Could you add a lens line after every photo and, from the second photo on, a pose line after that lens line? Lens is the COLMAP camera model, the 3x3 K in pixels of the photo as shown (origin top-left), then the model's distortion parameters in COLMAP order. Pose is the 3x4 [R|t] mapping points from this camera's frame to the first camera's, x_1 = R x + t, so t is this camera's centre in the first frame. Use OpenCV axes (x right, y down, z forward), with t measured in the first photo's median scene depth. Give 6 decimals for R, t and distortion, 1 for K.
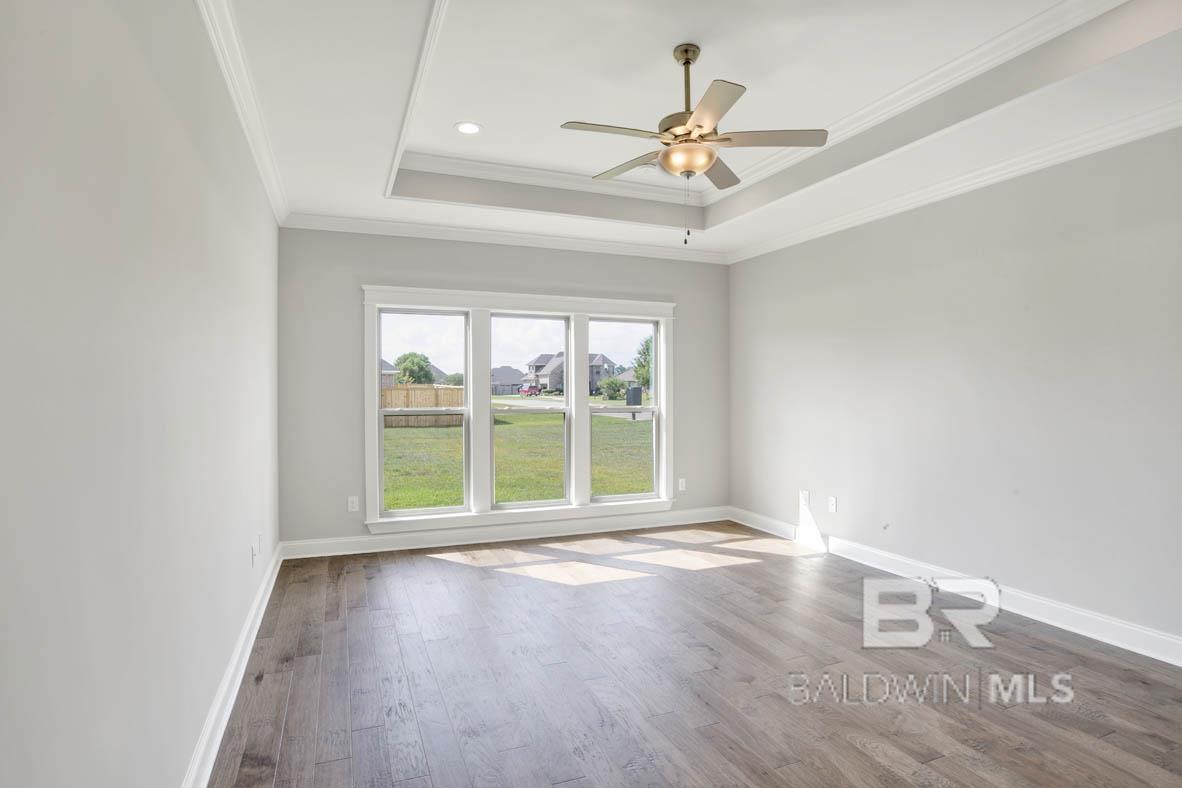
lens RADIAL K [[629.7, 0, 609.6], [0, 629.7, 381.9], [0, 0, 1]] dist [-0.062289, 0.012883]
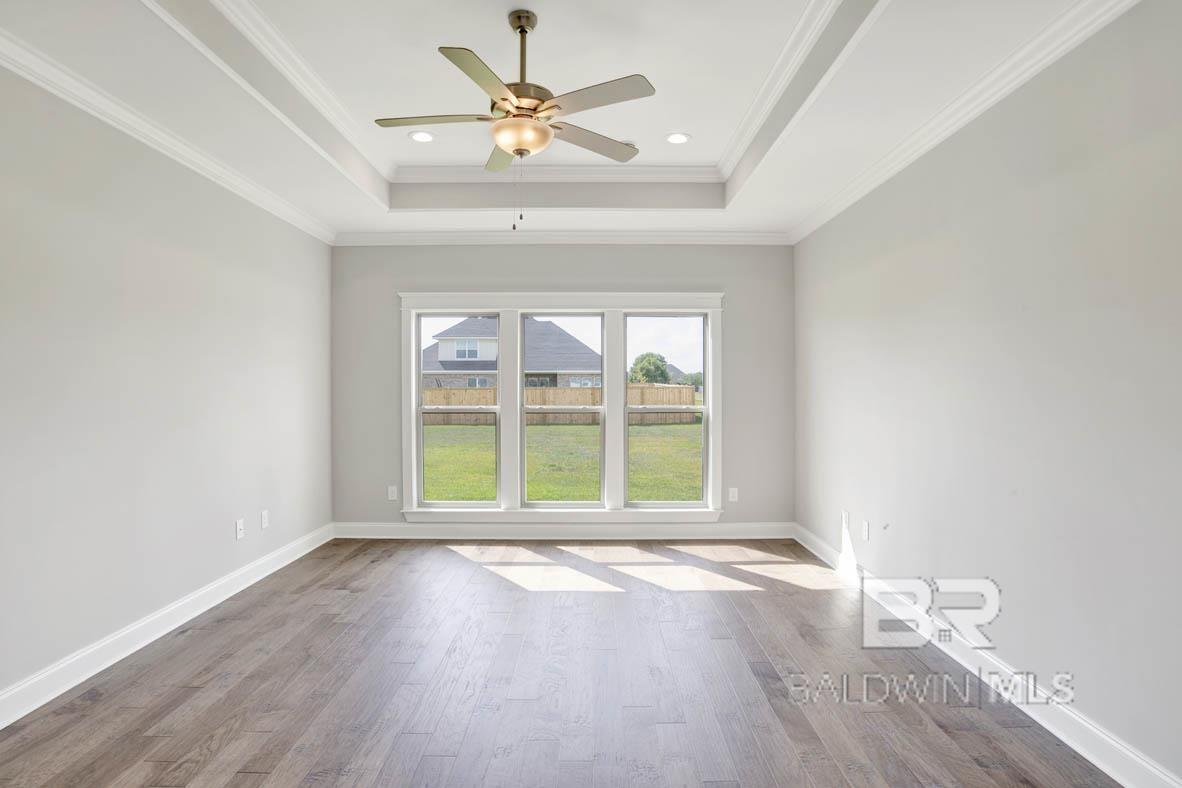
lens RADIAL K [[629.7, 0, 599.8], [0, 629.7, 389.5], [0, 0, 1]] dist [-0.062289, 0.012883]
pose [[0.924685, 0.000897, -0.380733, 0.326205], [0.004620, 0.999897, 0.013577, -0.000044], [0.380706, -0.014313, 0.924586, 0.114808]]
